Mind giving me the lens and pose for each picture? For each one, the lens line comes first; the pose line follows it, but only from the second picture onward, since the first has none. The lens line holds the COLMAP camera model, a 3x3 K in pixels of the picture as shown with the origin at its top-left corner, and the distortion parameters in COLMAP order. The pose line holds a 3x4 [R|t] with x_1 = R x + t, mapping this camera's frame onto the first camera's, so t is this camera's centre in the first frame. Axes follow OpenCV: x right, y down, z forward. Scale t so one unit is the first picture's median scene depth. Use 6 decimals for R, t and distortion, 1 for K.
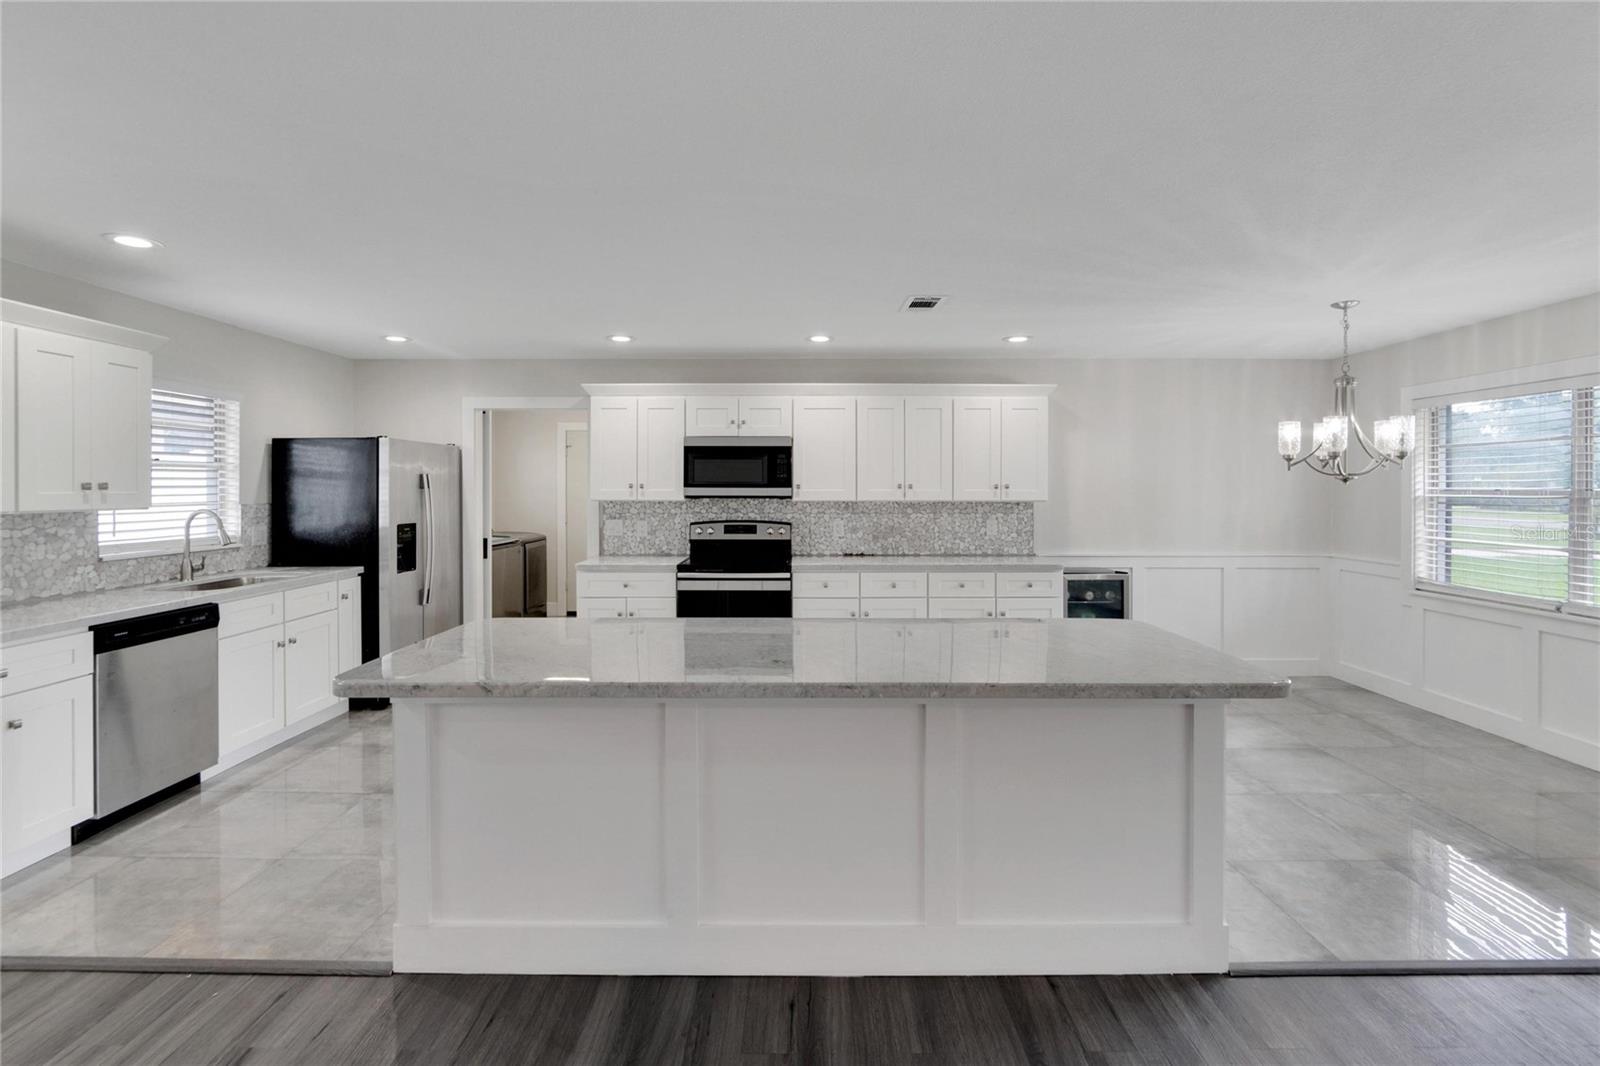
lens RADIAL K [[714.6, 0, 792.1], [0, 714.6, 490.5], [0, 0, 1]] dist [-0.016169, 0.001659]
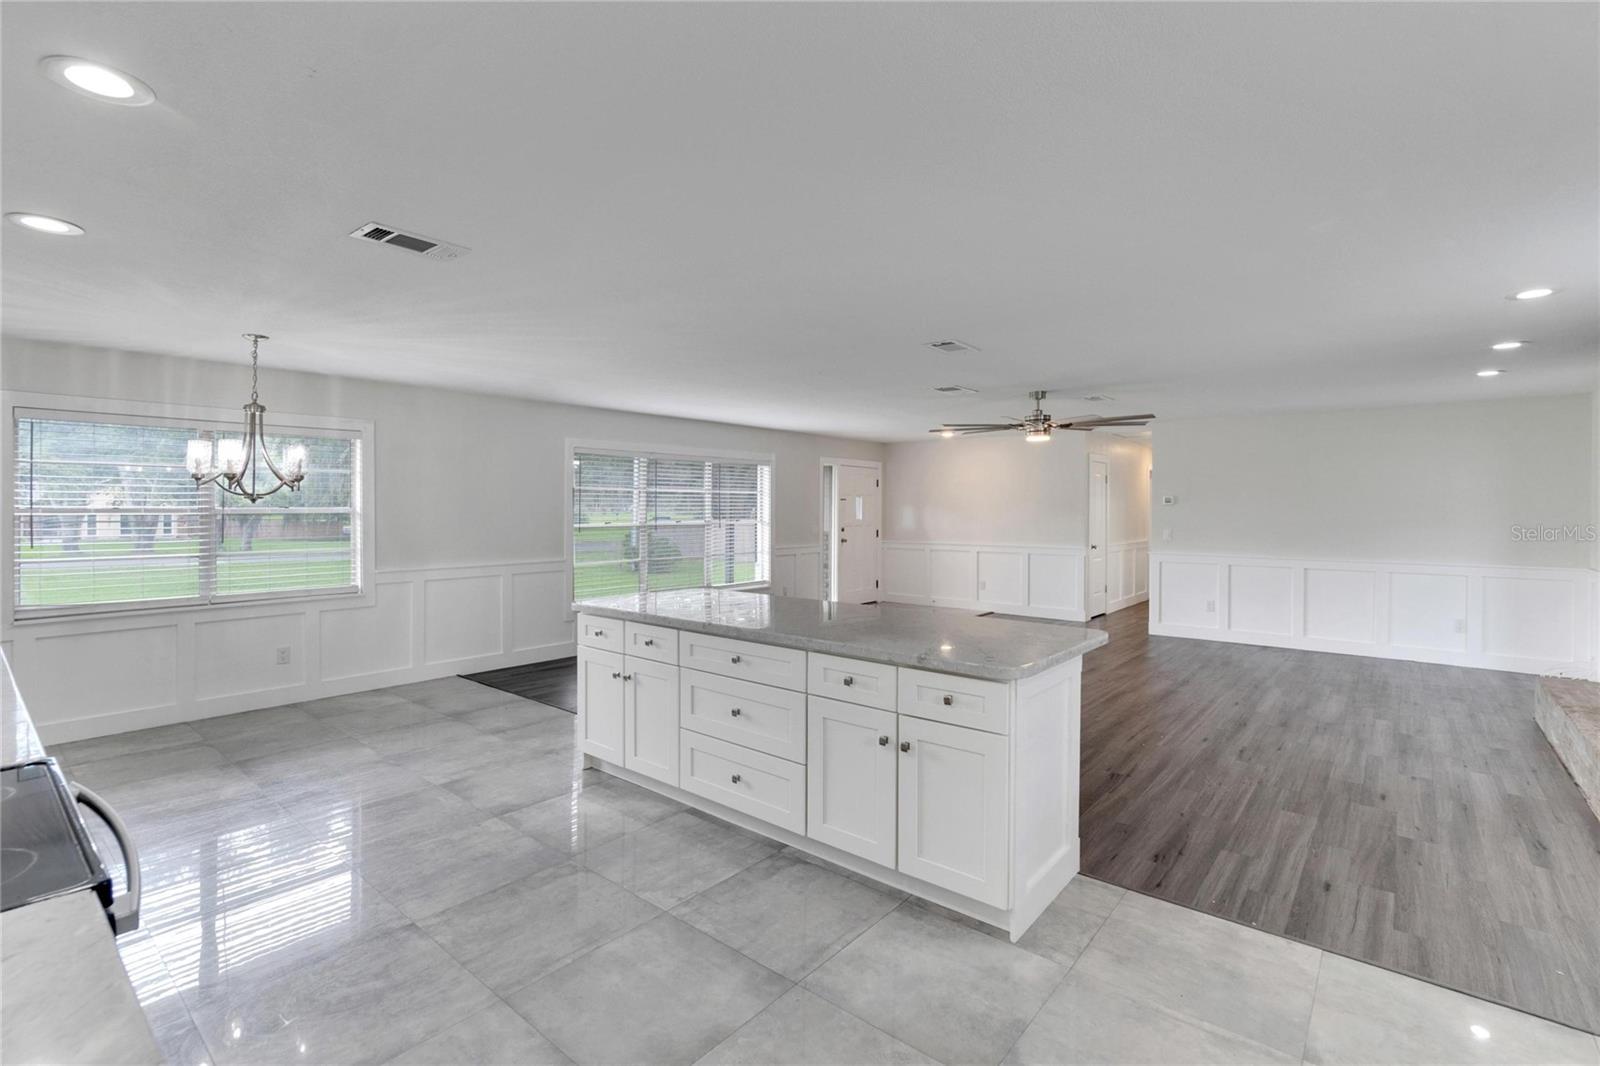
lens RADIAL K [[714.6, 0, 798.3], [0, 714.6, 516.6], [0, 0, 1]] dist [-0.016169, 0.001659]
pose [[-0.758938, -0.009810, 0.651089, -0.408397], [0.000970, 0.999868, 0.016196, -0.004991], [-0.651163, 0.012923, -0.758828, 0.920349]]
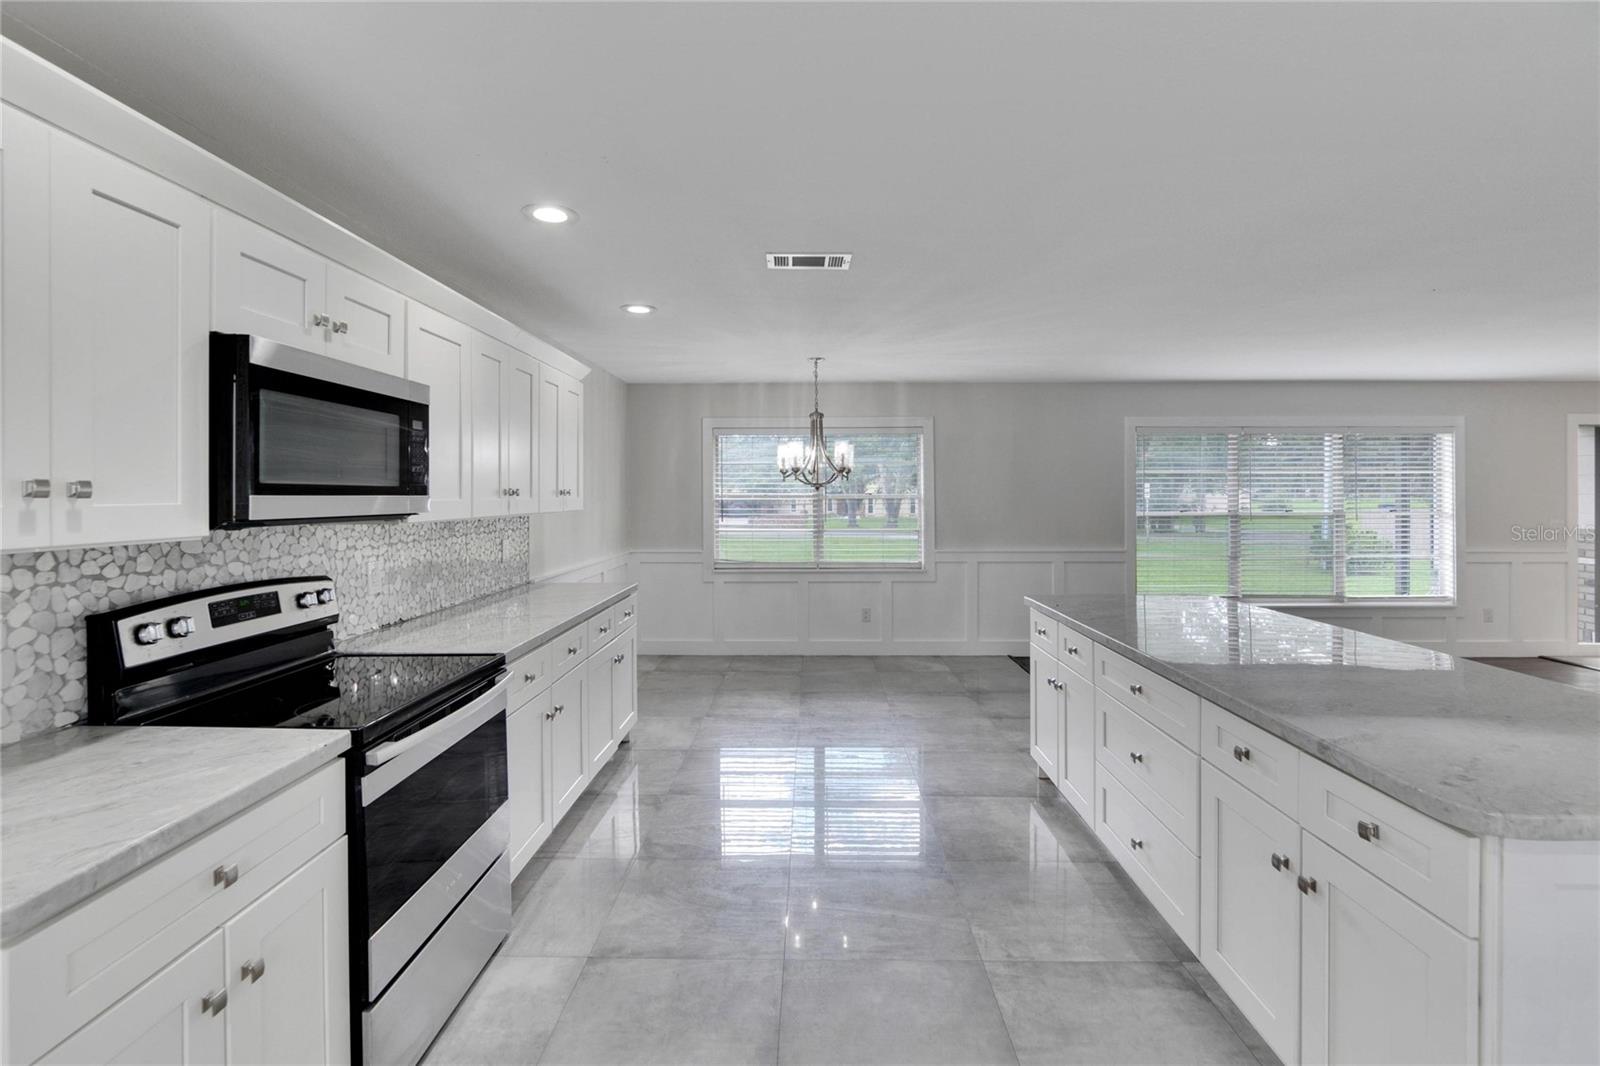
lens RADIAL K [[714.6, 0, 812.2], [0, 714.6, 498.1], [0, 0, 1]] dist [-0.016169, 0.001659]
pose [[0.015467, -0.006624, 0.999858, -0.443974], [0.005951, 0.999961, 0.006533, -0.004027], [-0.999863, 0.005849, 0.015506, 0.710114]]
